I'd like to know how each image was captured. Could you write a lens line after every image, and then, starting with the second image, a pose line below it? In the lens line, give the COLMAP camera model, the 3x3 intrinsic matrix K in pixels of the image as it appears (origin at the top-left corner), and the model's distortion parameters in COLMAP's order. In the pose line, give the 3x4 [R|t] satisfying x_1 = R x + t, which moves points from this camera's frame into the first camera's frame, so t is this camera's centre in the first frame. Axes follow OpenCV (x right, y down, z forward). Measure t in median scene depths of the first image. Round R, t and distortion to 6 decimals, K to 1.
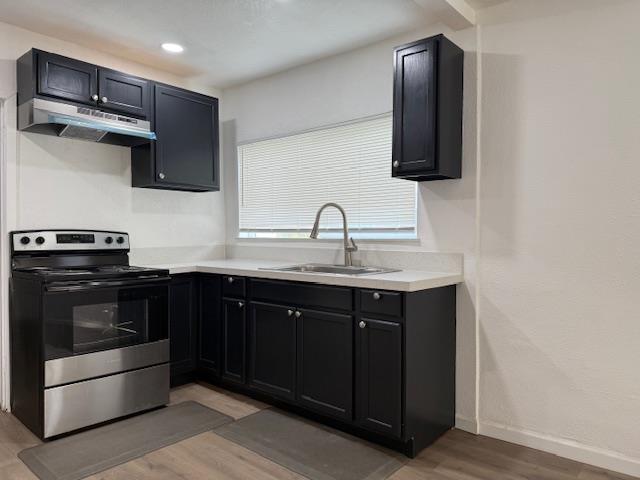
lens RADIAL K [[456.9, 0, 343.9], [0, 456.9, 245.4], [0, 0, 1]] dist [0.033748, -0.028383]
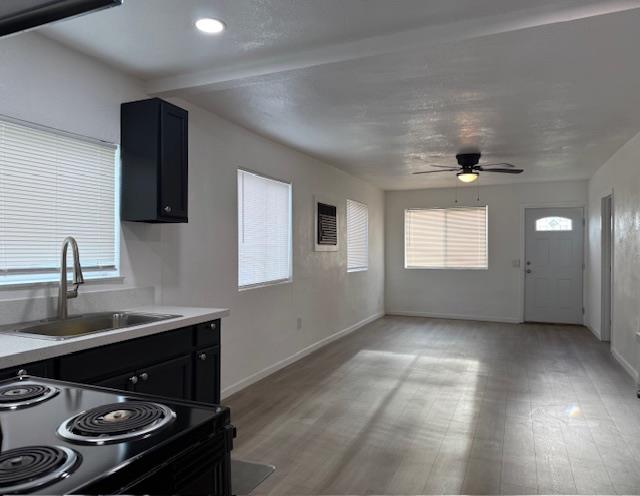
lens RADIAL K [[469.8, 0, 261.7], [0, 469.8, 257.0], [0, 0, 1]] dist [-0.032934, -0.024721]
pose [[-0.215114, 0.011280, 0.976524, -0.836929], [0.043010, 0.999073, -0.002066, -0.039835], [-0.975641, 0.041556, -0.215399, 0.862382]]
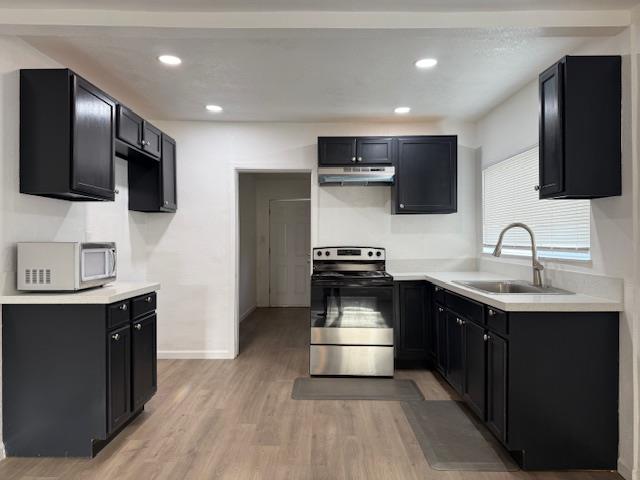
lens RADIAL K [[456.9, 0, 318.9], [0, 456.9, 241.5], [0, 0, 1]] dist [0.033748, -0.028383]
pose [[0.640478, 0.000746, -0.767976, 0.498871], [-0.016295, 0.999788, -0.012619, -0.030306], [0.767803, 0.020596, 0.640355, -0.031512]]
